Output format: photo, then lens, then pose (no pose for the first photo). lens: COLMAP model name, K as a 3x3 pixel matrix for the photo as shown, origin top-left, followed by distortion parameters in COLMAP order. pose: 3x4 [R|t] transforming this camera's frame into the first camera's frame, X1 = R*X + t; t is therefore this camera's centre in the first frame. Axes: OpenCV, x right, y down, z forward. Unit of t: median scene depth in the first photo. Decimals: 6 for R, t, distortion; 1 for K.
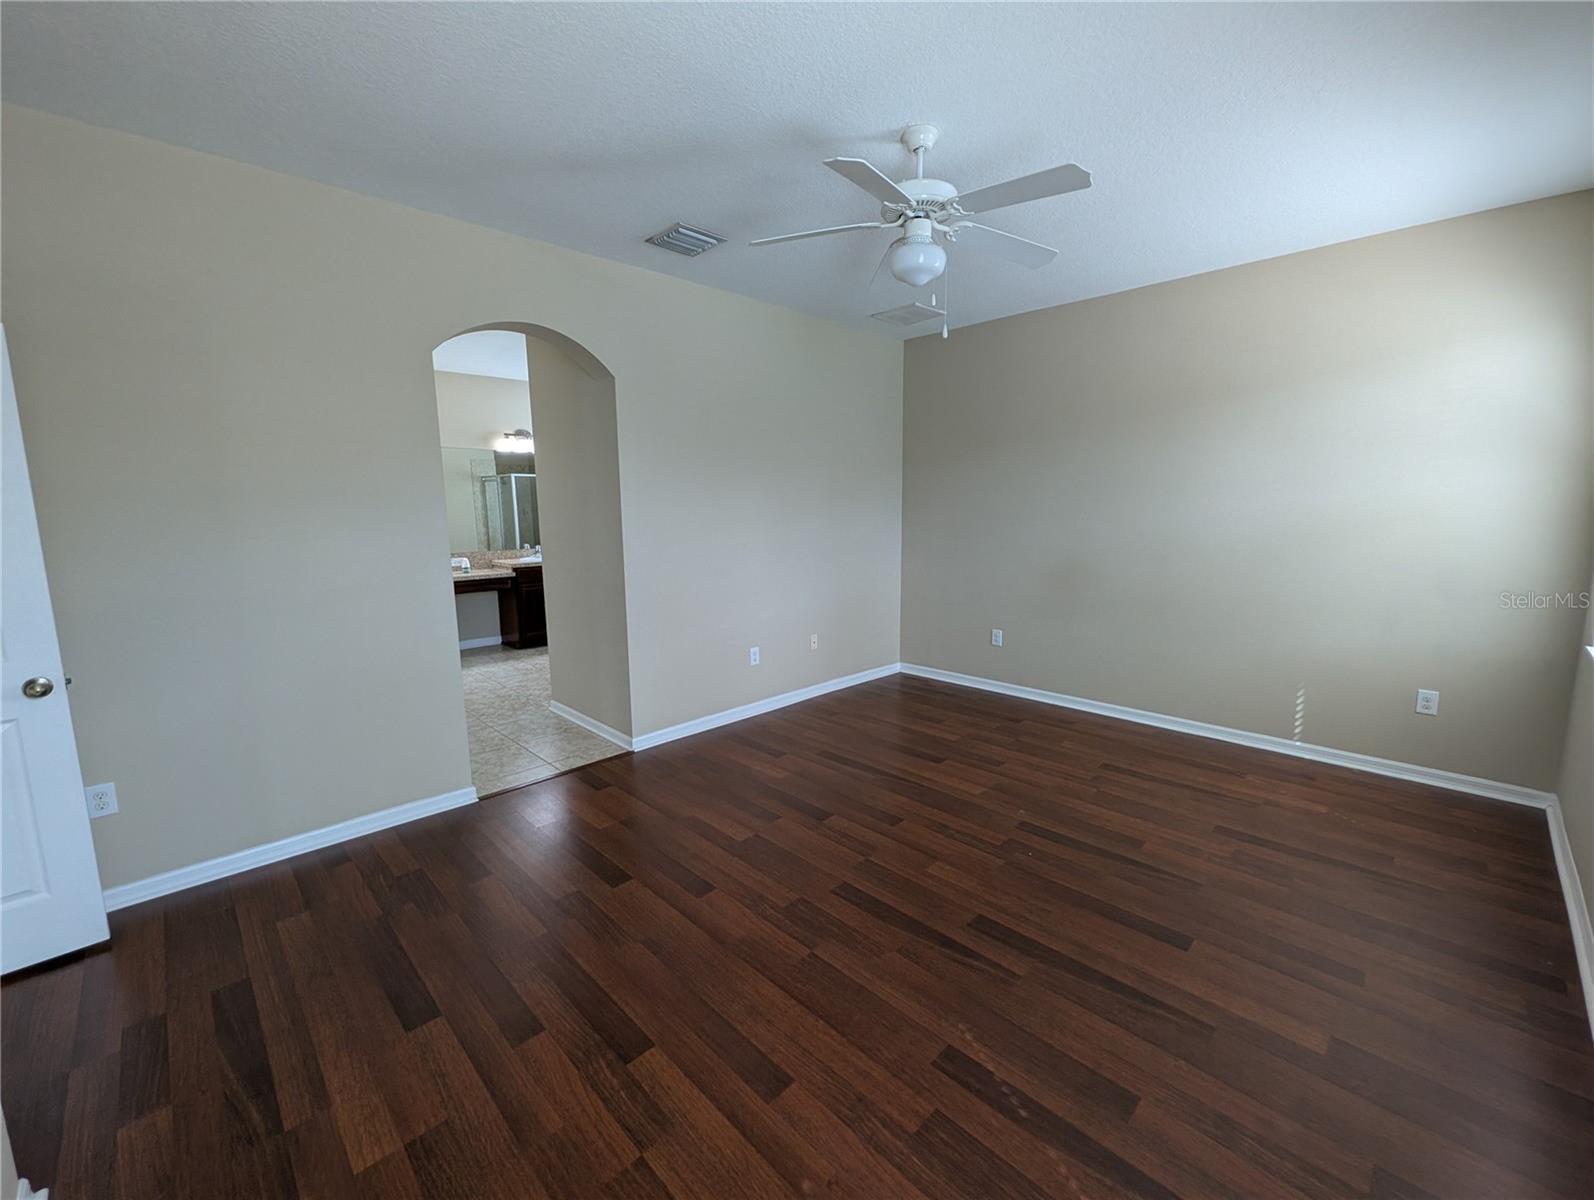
lens RADIAL K [[657.6, 0, 797.0], [0, 657.6, 600.0], [0, 0, 1]] dist [0.000653, -0.000461]
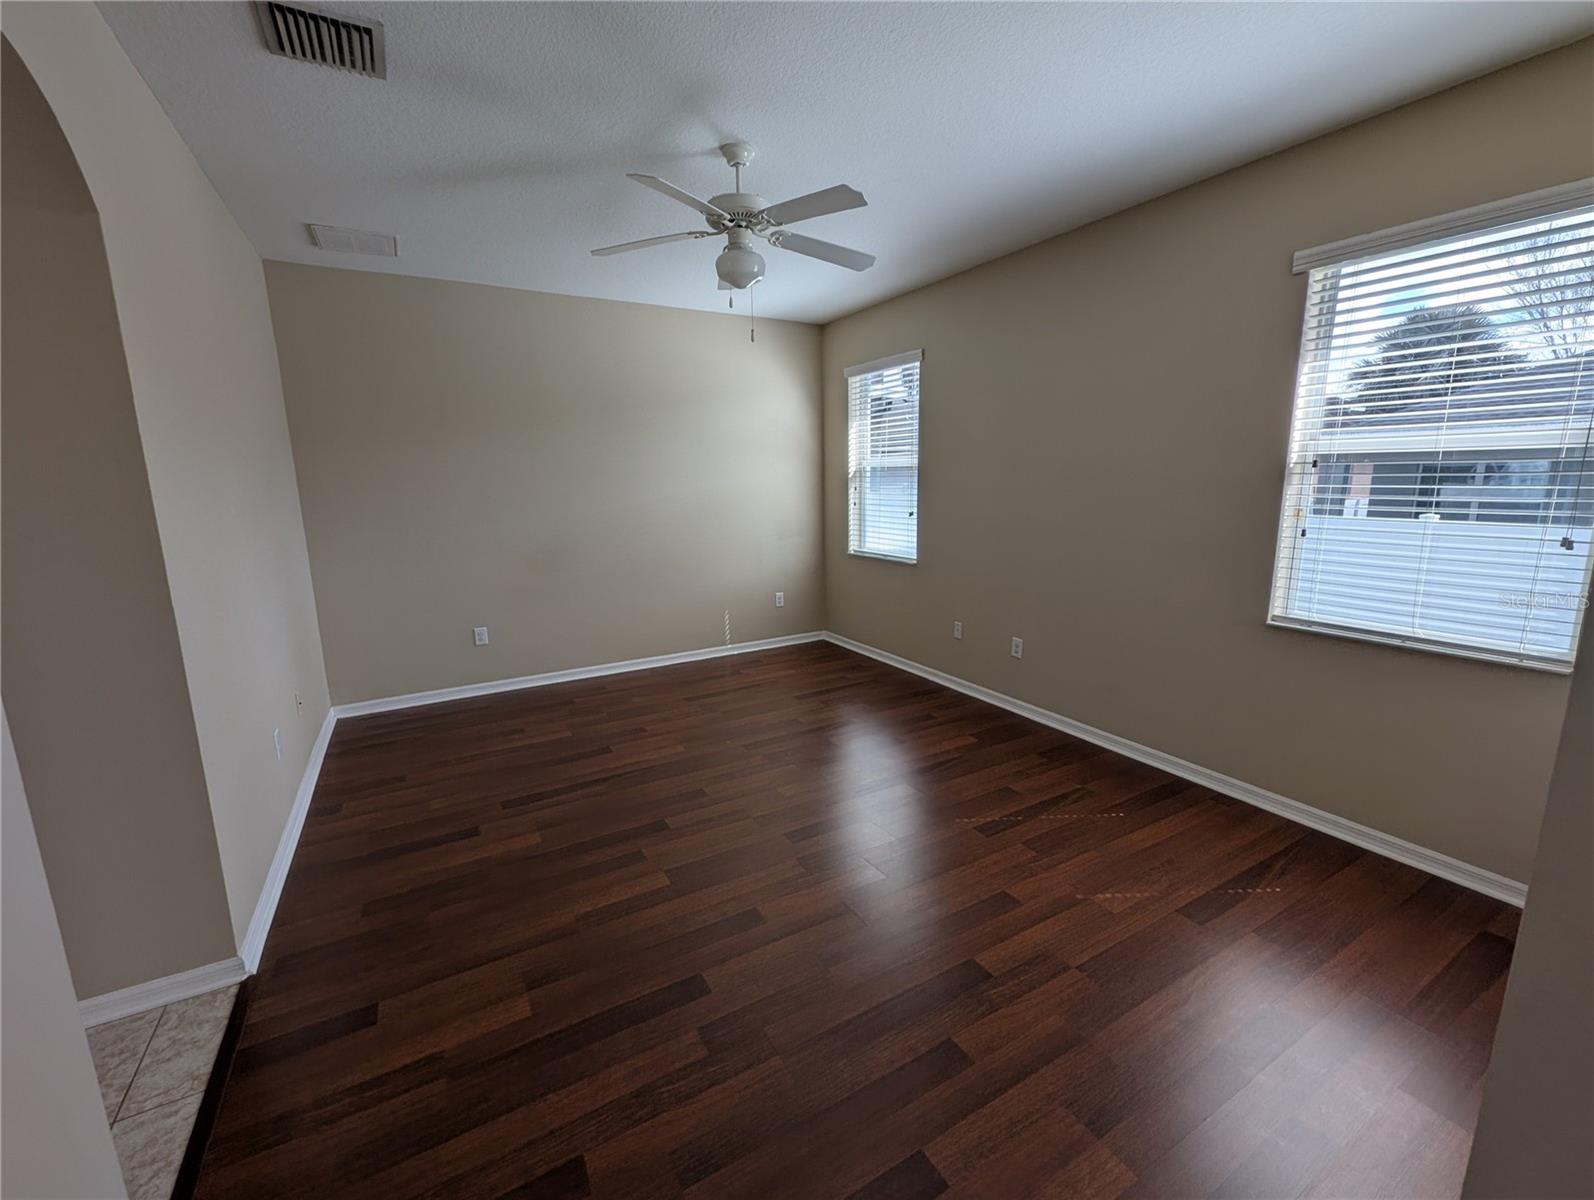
lens RADIAL K [[655.5, 0, 796.4], [0, 655.5, 605.2], [0, 0, 1]] dist [0.001172, 0.000091]
pose [[0.250522, -0.181341, 0.950975, -0.679129], [0.154440, 0.977206, 0.145658, -0.075661], [-0.955713, 0.110378, 0.272818, 0.486867]]
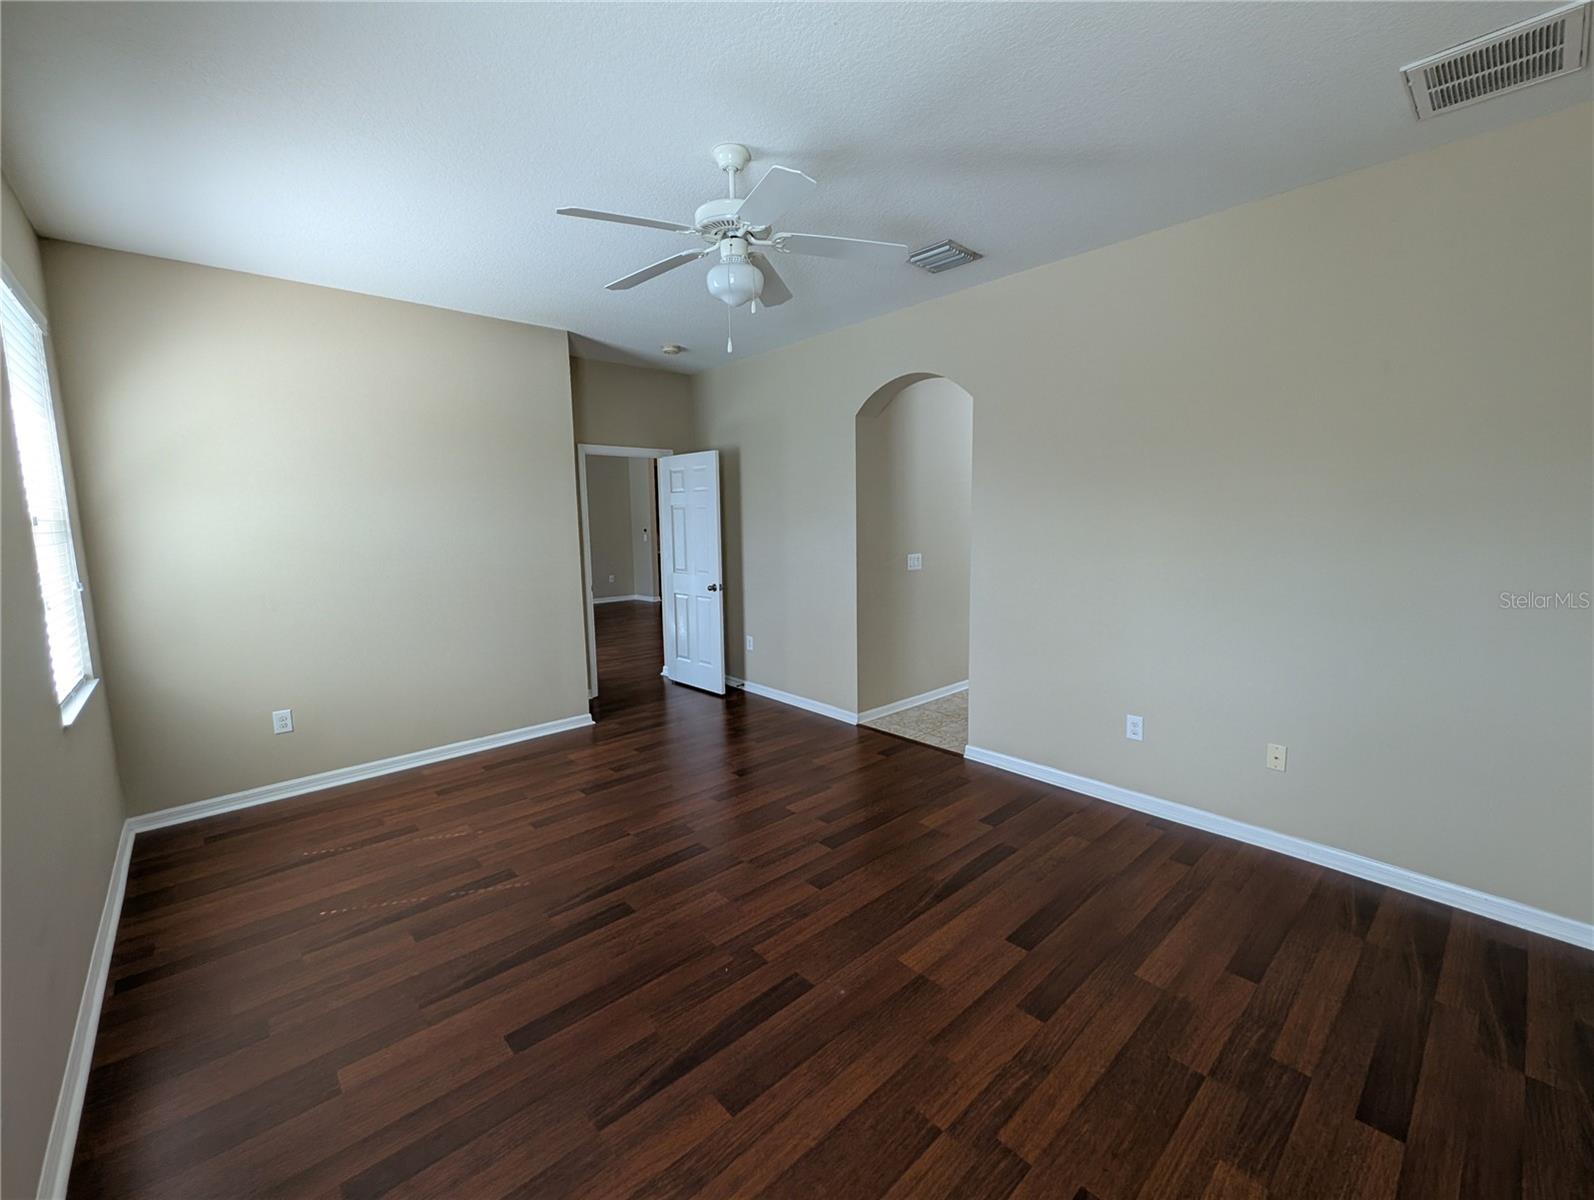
lens RADIAL K [[657.6, 0, 797.0], [0, 657.6, 600.0], [0, 0, 1]] dist [0.000653, -0.000461]
pose [[-0.040435, 0.139664, -0.989373, 0.878019], [-0.133122, 0.980602, 0.143866, -0.145523], [0.990274, 0.137525, -0.021058, 0.849845]]
